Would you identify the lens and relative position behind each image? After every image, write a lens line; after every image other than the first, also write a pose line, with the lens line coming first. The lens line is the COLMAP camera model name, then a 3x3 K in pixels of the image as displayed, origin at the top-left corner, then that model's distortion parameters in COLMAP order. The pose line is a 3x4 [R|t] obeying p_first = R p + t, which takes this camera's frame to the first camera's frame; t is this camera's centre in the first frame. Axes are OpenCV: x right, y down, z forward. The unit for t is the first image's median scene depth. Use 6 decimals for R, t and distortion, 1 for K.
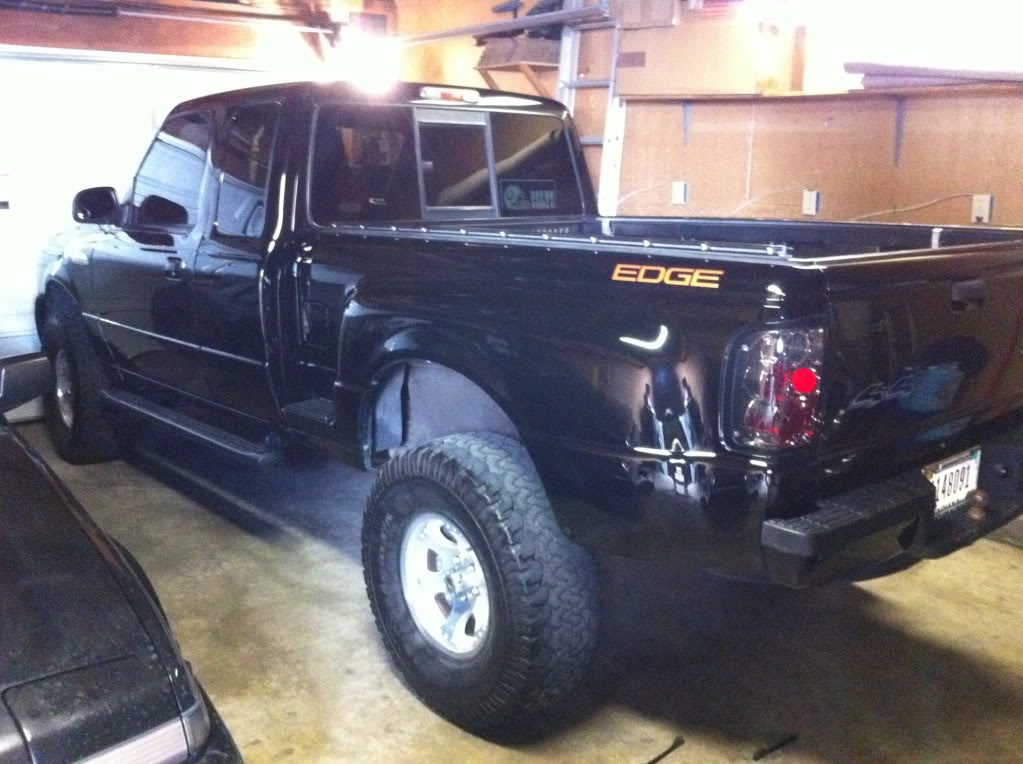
lens RADIAL K [[993.5, 0, 518.0], [0, 993.5, 377.6], [0, 0, 1]] dist [-0.005919, 0.000000]
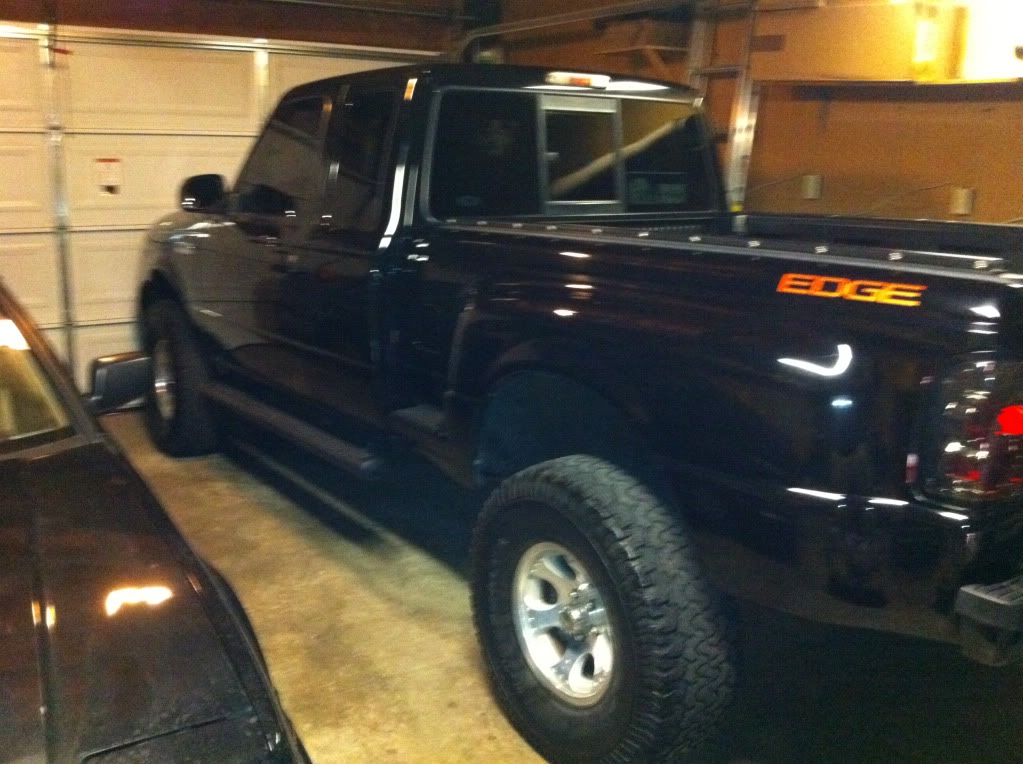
lens RADIAL K [[993.5, 0, 505.9], [0, 993.5, 385.9], [0, 0, 1]] dist [-0.005919, 0.000000]
pose [[0.994556, 0.034877, -0.098195, -0.042900], [-0.033386, 0.999302, 0.016789, -0.018904], [0.098712, -0.013420, 0.995026, 0.097401]]
